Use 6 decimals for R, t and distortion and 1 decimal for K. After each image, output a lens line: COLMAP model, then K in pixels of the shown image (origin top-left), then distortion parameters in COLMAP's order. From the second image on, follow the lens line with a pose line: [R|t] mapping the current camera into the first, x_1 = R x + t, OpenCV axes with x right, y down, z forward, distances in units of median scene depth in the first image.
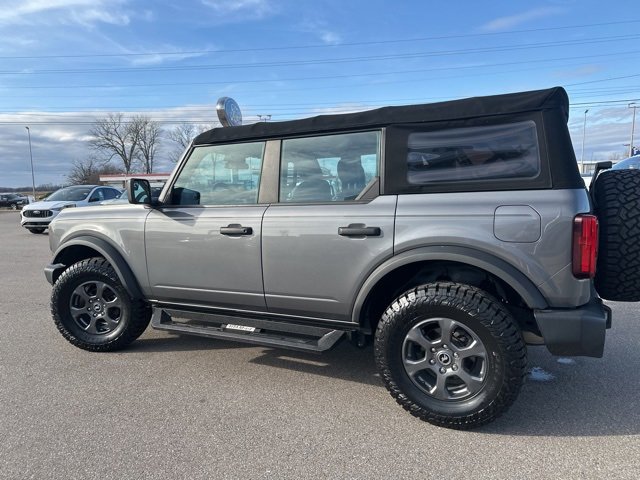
lens RADIAL K [[460.0, 0, 300.4], [0, 460.0, 240.2], [0, 0, 1]] dist [0.049220, -0.046886]
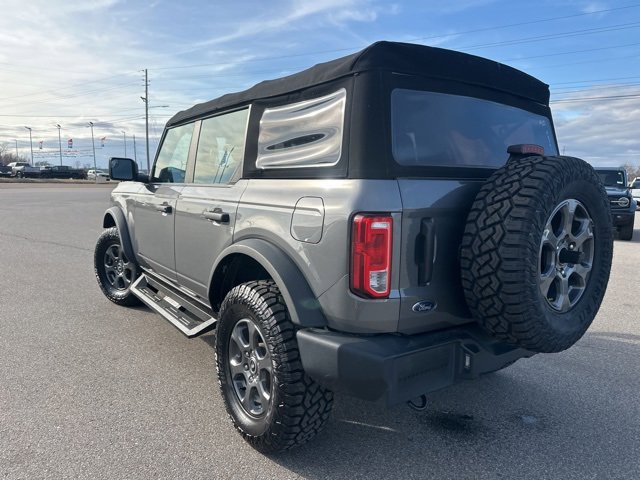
lens RADIAL K [[456.6, 0, 321.6], [0, 456.6, 242.5], [0, 0, 1]] dist [0.032180, -0.029980]
pose [[0.889806, 0.105761, -0.443914, 0.659934], [-0.093948, 0.994390, 0.048596, -0.027712], [0.446563, -0.001537, 0.894751, 0.232302]]
